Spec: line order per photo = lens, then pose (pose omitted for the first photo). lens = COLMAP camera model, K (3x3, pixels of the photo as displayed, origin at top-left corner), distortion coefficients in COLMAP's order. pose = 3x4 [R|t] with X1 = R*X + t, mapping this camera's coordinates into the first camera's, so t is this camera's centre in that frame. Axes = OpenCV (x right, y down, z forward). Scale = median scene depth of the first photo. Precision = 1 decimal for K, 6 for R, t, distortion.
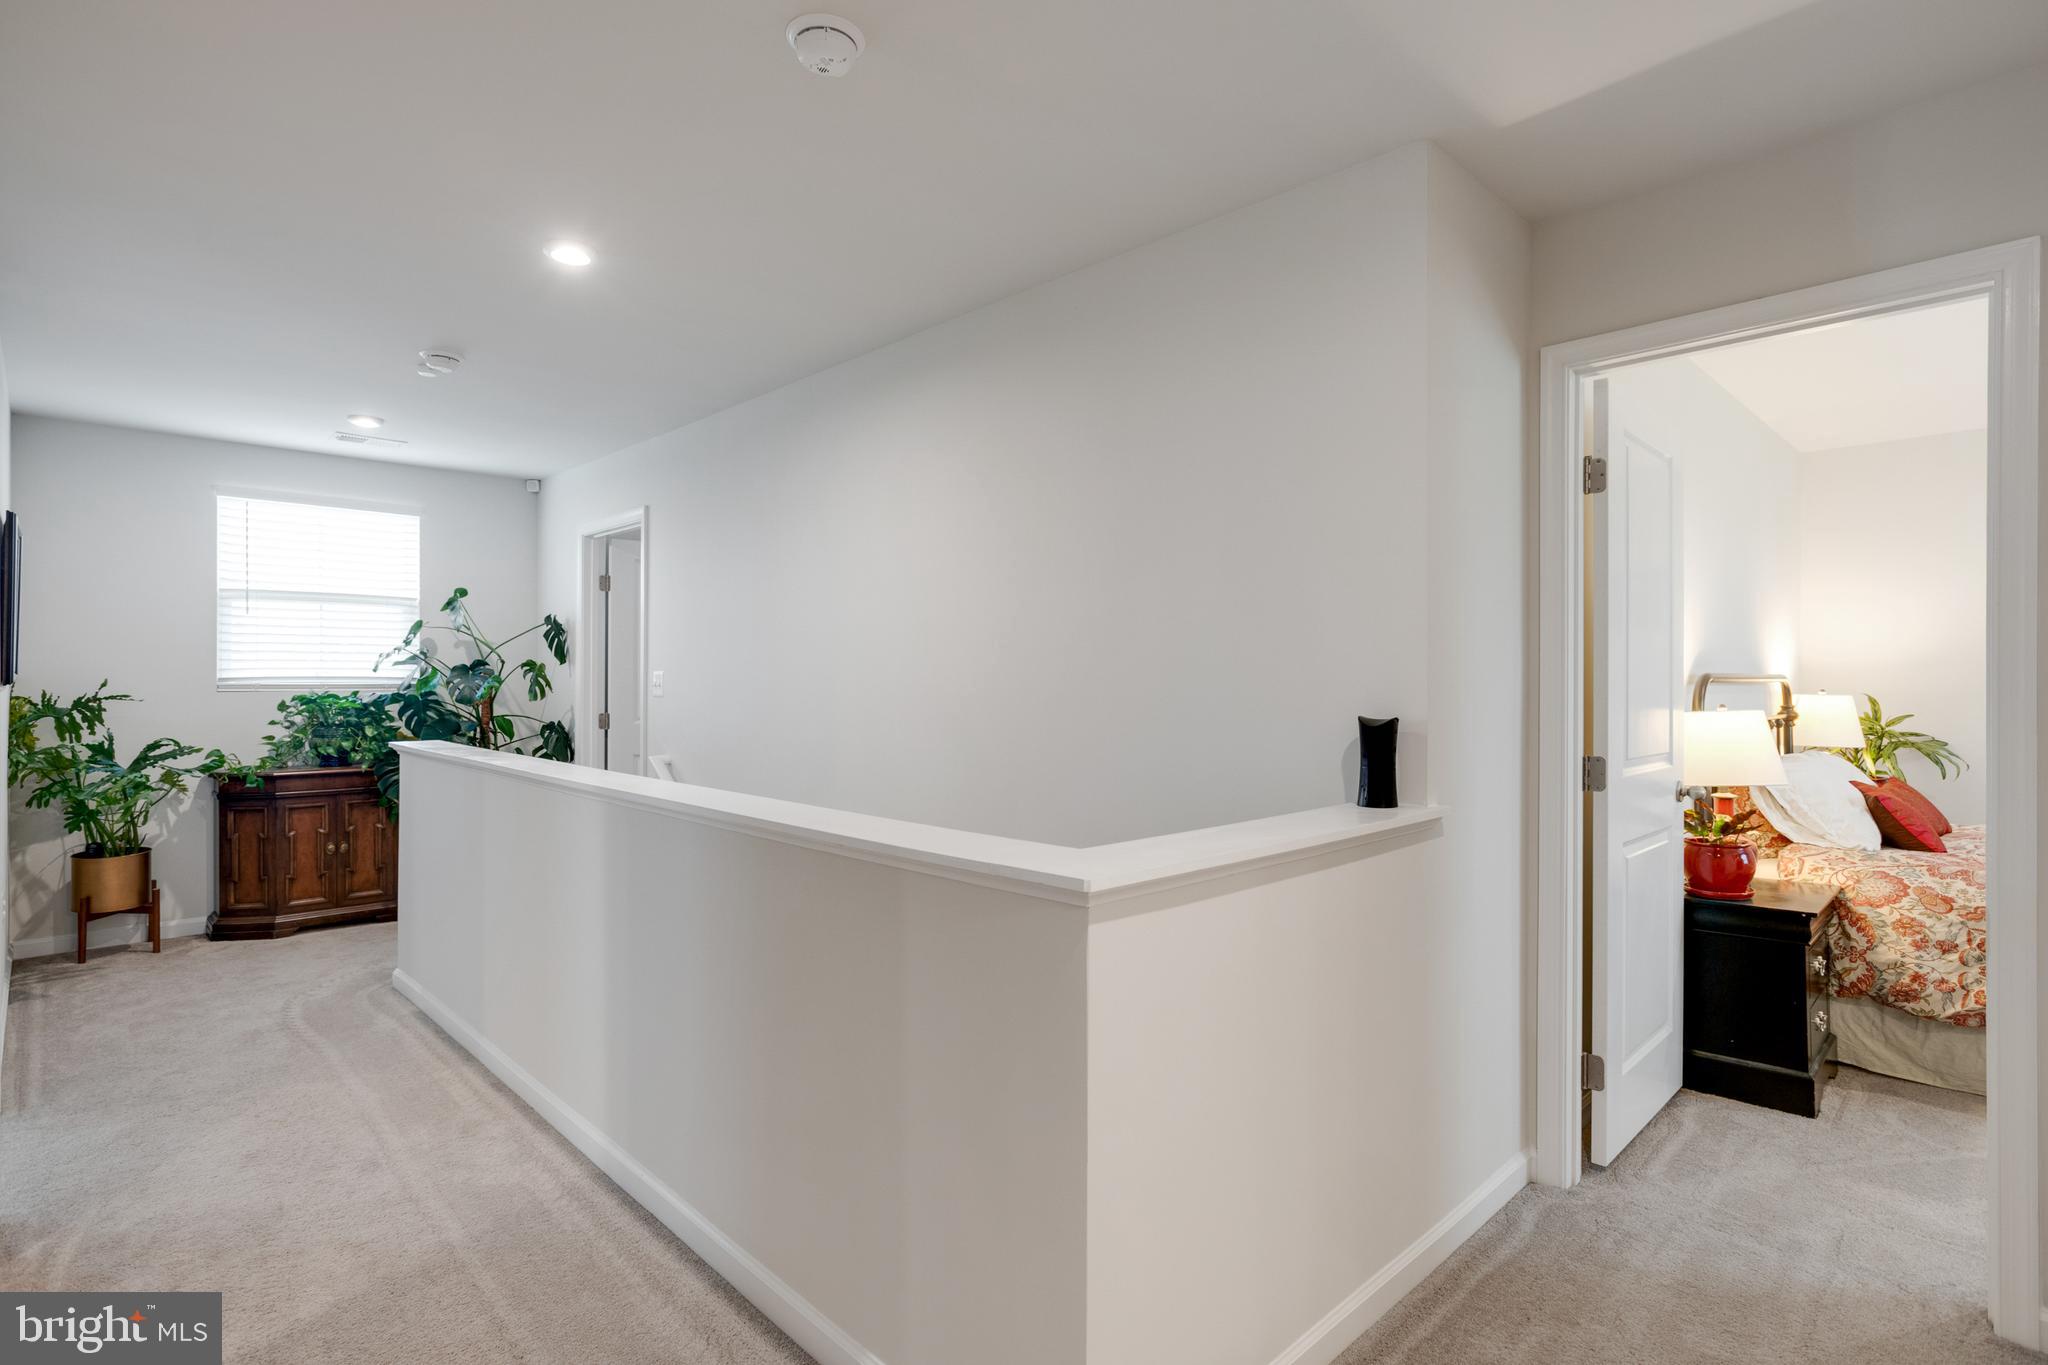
lens RADIAL K [[1012.2, 0, 1028.8], [0, 1012.2, 676.2], [0, 0, 1]] dist [-0.002738, 0.001469]
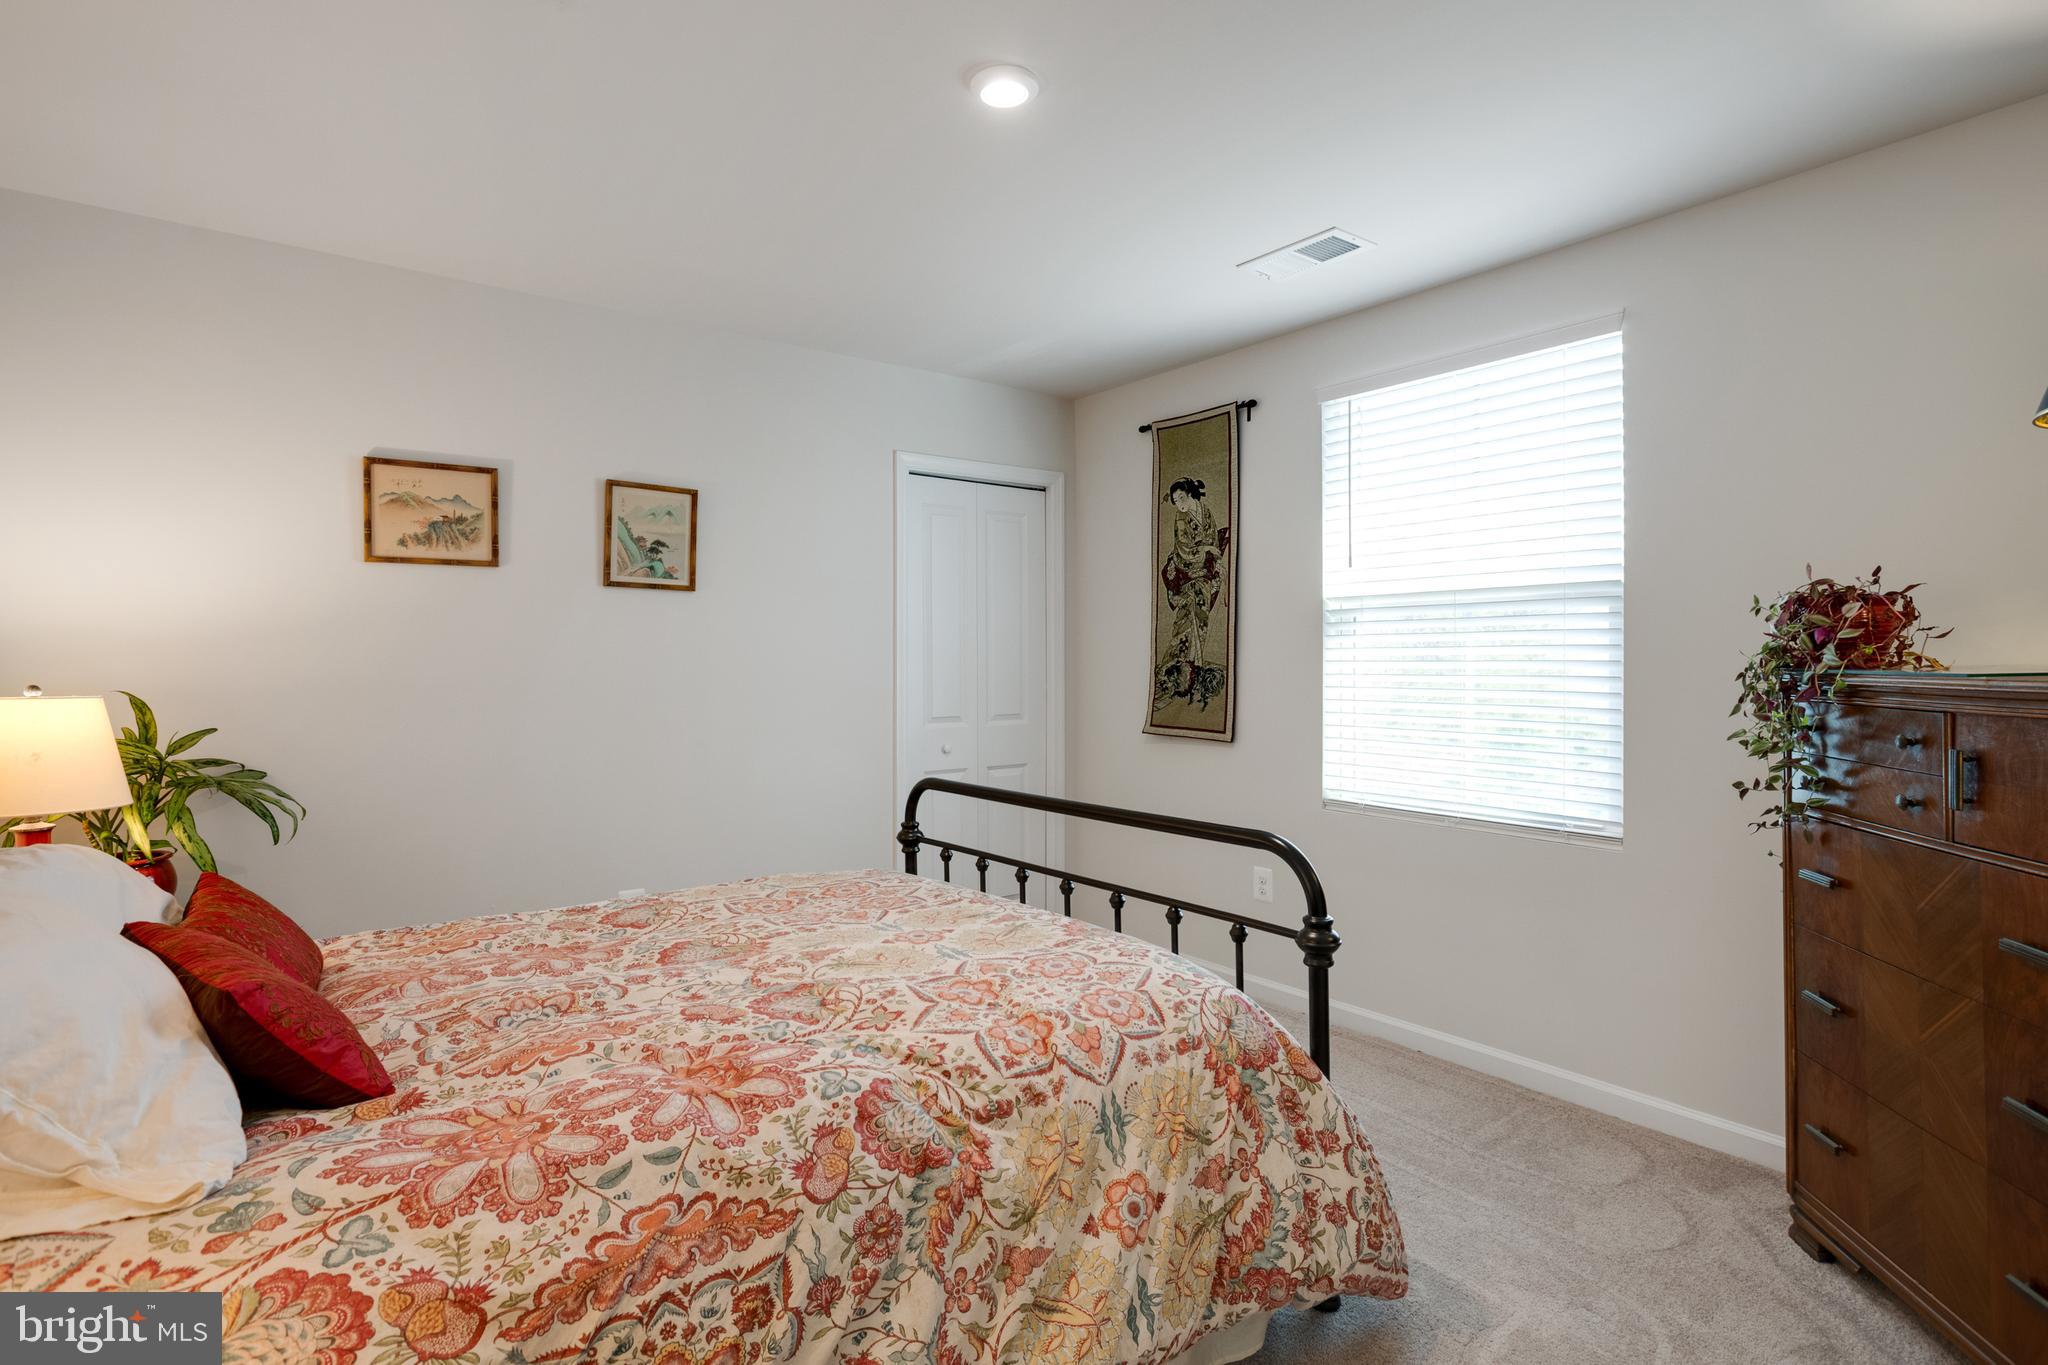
lens RADIAL K [[1012.2, 0, 1028.8], [0, 1012.2, 676.2], [0, 0, 1]] dist [-0.002738, 0.001469]
pose [[0.111412, -0.008148, 0.993741, 0.398837], [-0.008824, 0.999919, 0.009188, 0.001301], [-0.993735, -0.009792, 0.111331, 0.525672]]
